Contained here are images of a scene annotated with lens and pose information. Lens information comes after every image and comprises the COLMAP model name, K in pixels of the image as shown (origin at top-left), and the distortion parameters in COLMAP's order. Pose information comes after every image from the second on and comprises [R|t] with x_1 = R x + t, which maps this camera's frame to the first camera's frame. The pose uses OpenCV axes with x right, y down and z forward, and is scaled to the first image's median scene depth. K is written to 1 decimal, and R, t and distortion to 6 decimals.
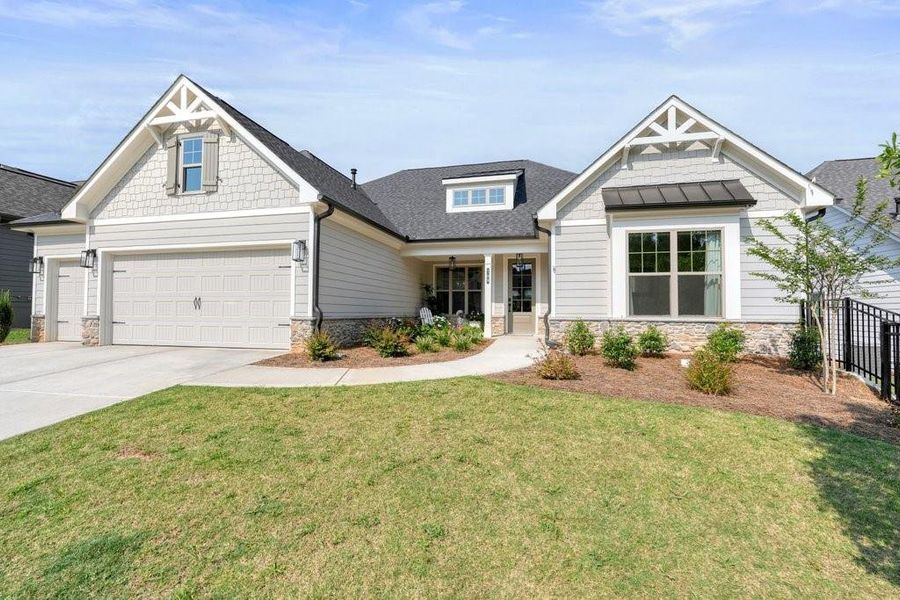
lens RADIAL K [[392.1, 0, 452.9], [0, 392.1, 301.1], [0, 0, 1]] dist [0.001293, 0.000064]
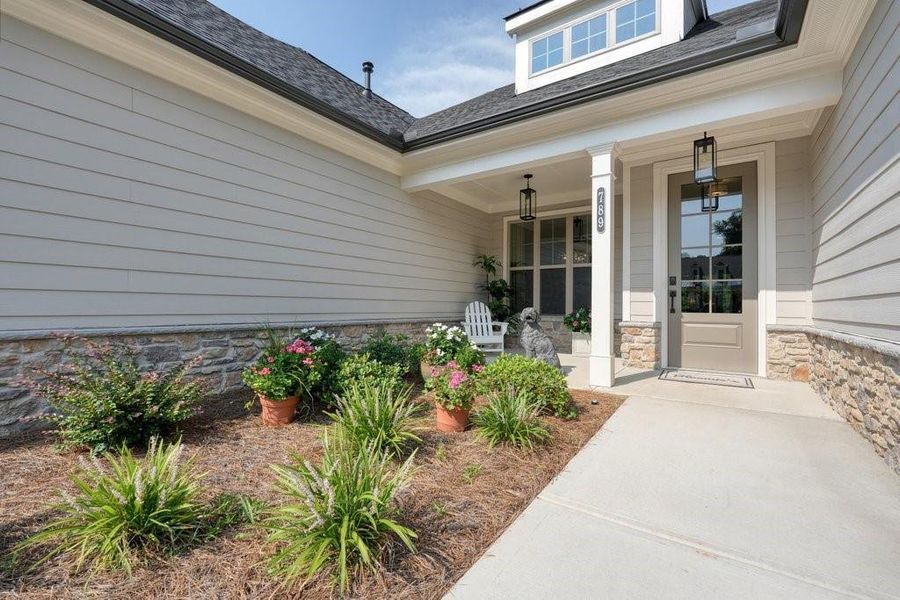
lens RADIAL K [[392.1, 0, 452.9], [0, 392.1, 301.1], [0, 0, 1]] dist [0.001293, 0.000064]
pose [[0.929838, -0.001421, -0.367967, 0.133673], [0.004675, 0.999957, 0.007952, 0.018461], [0.367940, -0.009114, 0.929805, 0.875611]]
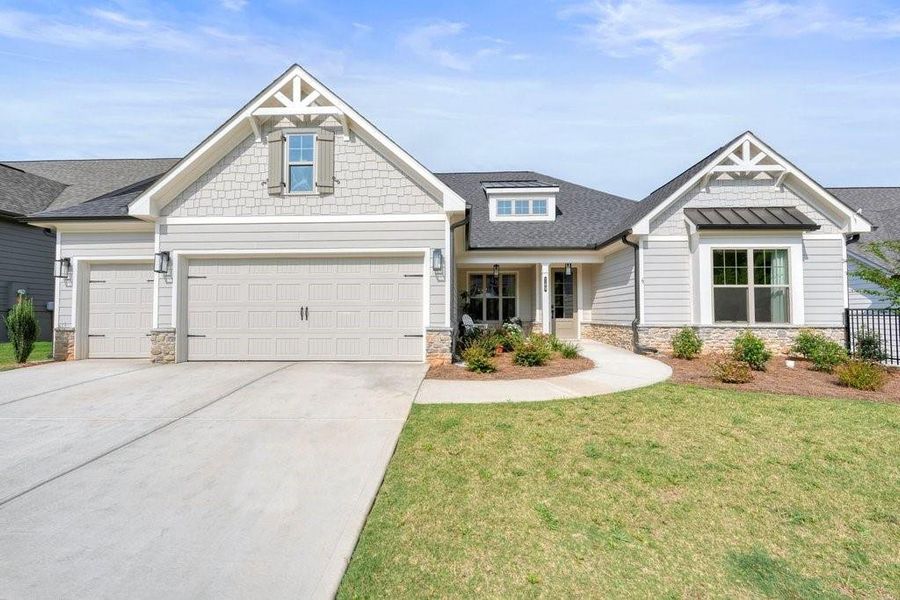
lens RADIAL K [[392.1, 0, 452.9], [0, 392.1, 301.1], [0, 0, 1]] dist [0.001293, 0.000064]
pose [[0.981799, 0.000509, 0.189922, -0.485872], [0.001091, 0.999965, -0.008319, -0.015821], [-0.189919, 0.008375, 0.981764, 0.035148]]
